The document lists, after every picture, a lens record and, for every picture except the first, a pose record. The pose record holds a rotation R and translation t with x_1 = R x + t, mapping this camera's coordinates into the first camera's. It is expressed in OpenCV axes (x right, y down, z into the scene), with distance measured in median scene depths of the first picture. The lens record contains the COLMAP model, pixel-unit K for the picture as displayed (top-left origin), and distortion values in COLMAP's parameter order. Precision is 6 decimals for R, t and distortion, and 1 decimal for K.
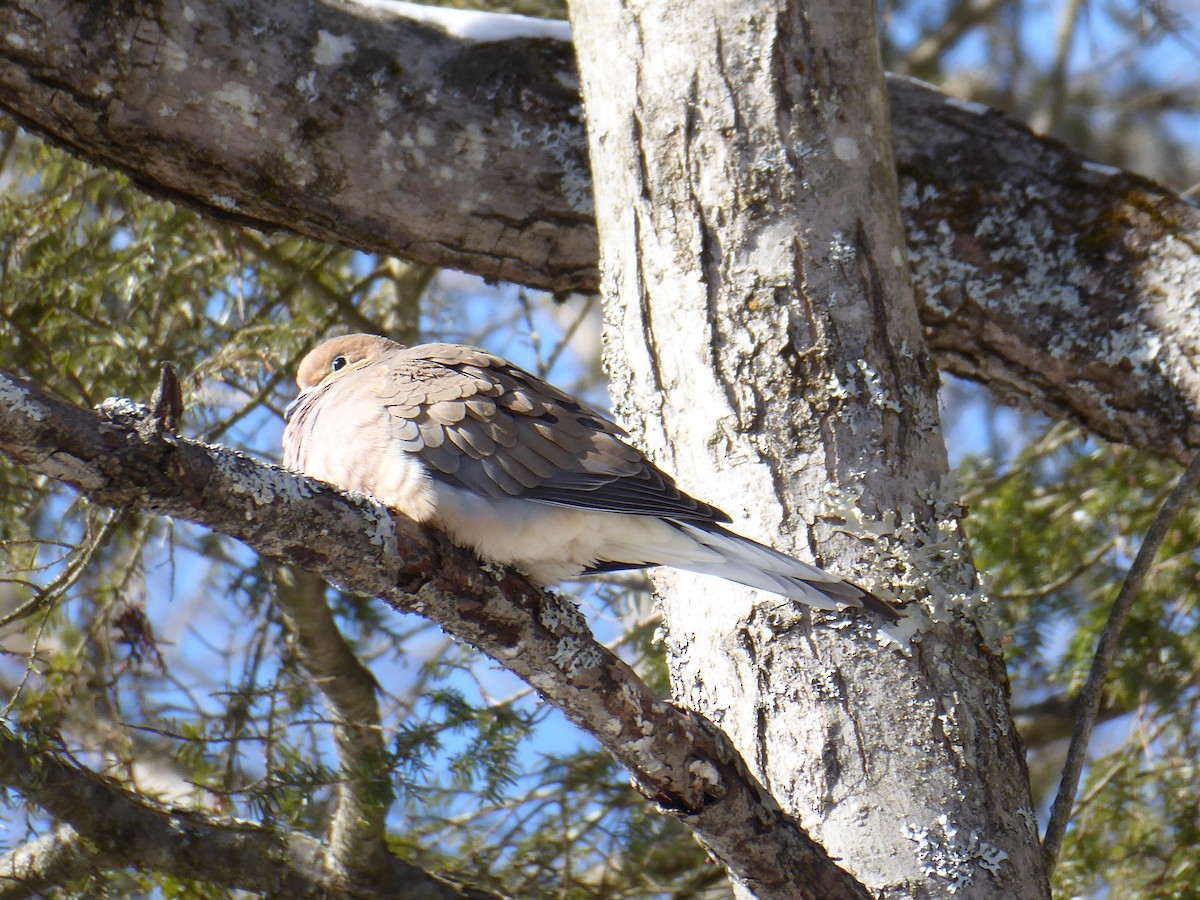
lens RADIAL K [[584.4, 0, 583.2], [0, 584.4, 466.6], [0, 0, 1]] dist [0.000850, 0.000242]
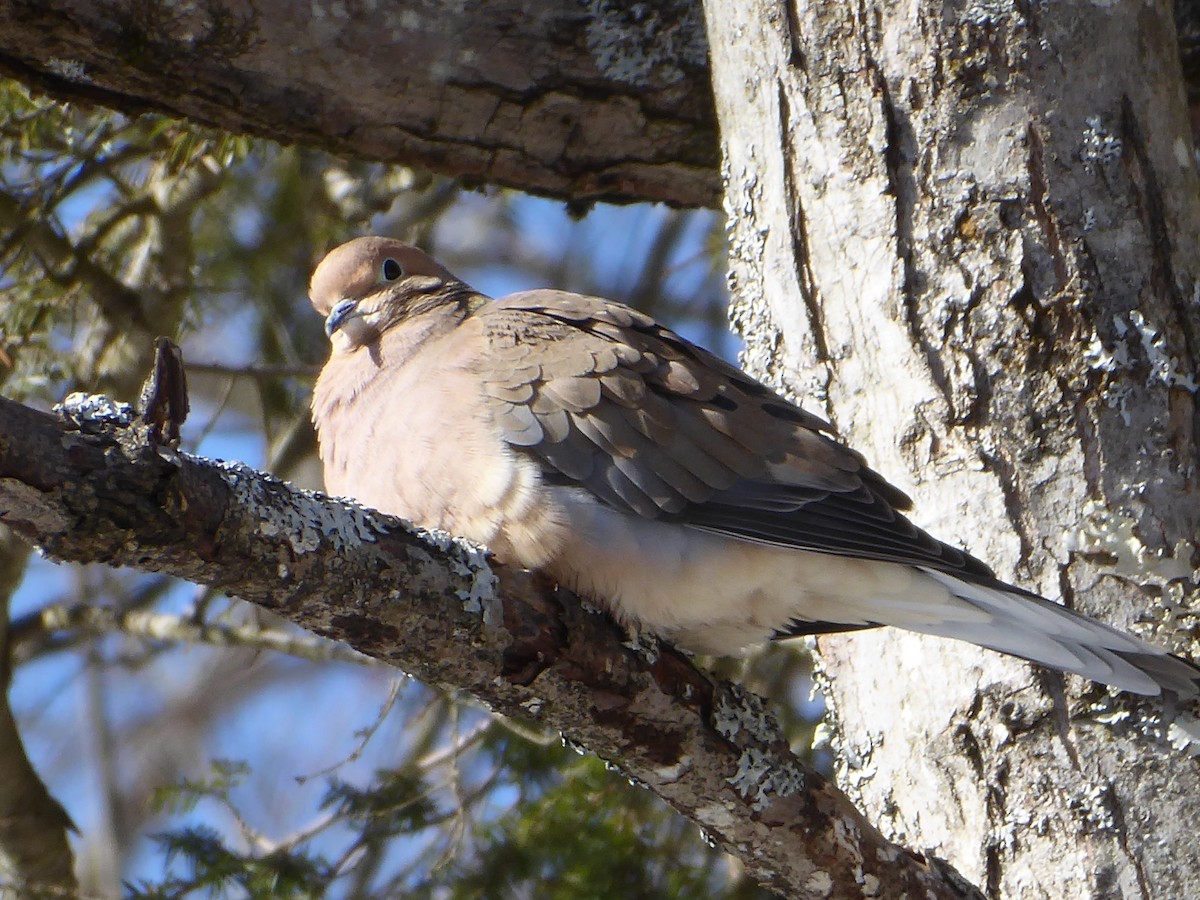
lens RADIAL K [[895.3, 0, 601.2], [0, 895.3, 465.4], [0, 0, 1]] dist [0.003266, -0.007147]
pose [[0.999941, -0.010889, 0.000296, -0.125007], [0.010889, 0.999941, 0.000611, -0.017732], [-0.000303, -0.000608, 1.000000, -0.001032]]
